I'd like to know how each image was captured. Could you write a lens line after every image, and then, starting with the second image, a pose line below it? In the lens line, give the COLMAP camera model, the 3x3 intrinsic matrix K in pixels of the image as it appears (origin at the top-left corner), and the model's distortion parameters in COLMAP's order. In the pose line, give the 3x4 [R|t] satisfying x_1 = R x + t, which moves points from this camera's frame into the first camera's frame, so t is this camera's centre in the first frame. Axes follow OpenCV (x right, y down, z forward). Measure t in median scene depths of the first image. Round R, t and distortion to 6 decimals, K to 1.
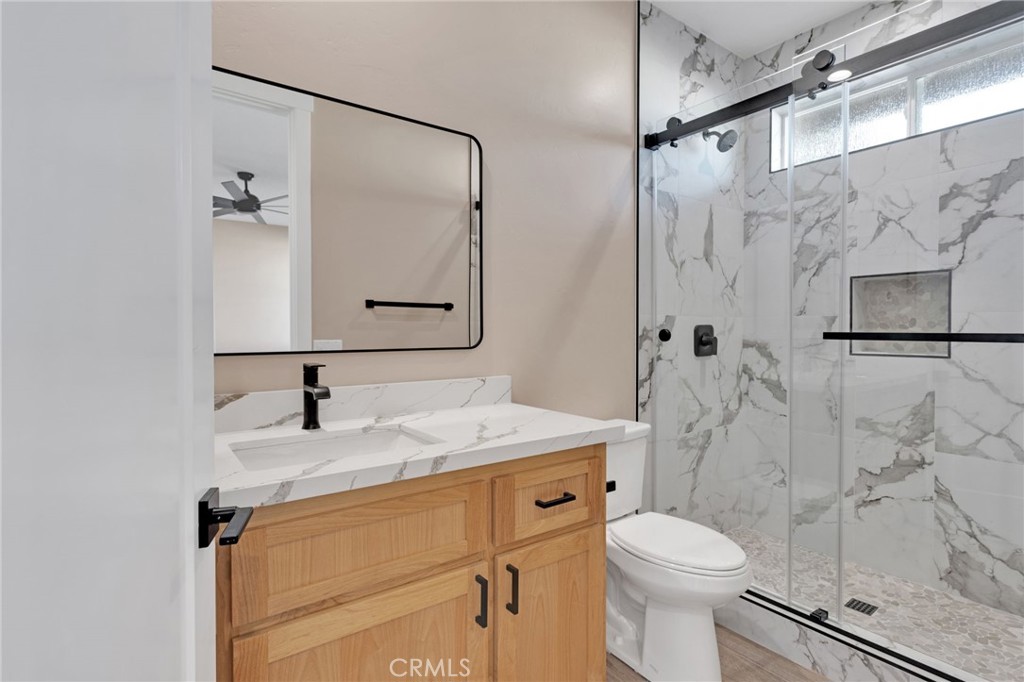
lens RADIAL K [[493.3, 0, 509.8], [0, 493.3, 335.4], [0, 0, 1]] dist [-0.000880, 0.000605]
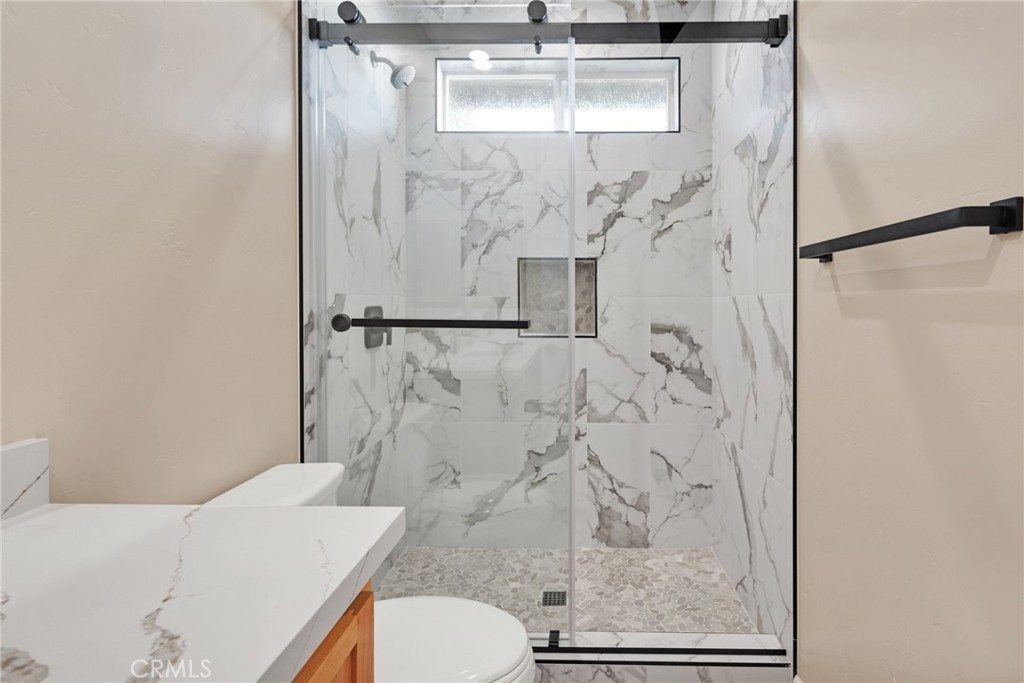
lens RADIAL K [[476.8, 0, 512.2], [0, 476.8, 304.8], [0, 0, 1]] dist [-0.004156, 0.000140]
pose [[0.601622, -0.003223, 0.798775, -0.076529], [0.004961, 0.999988, 0.000299, -0.025600], [-0.798766, 0.003783, 0.601630, 0.437162]]
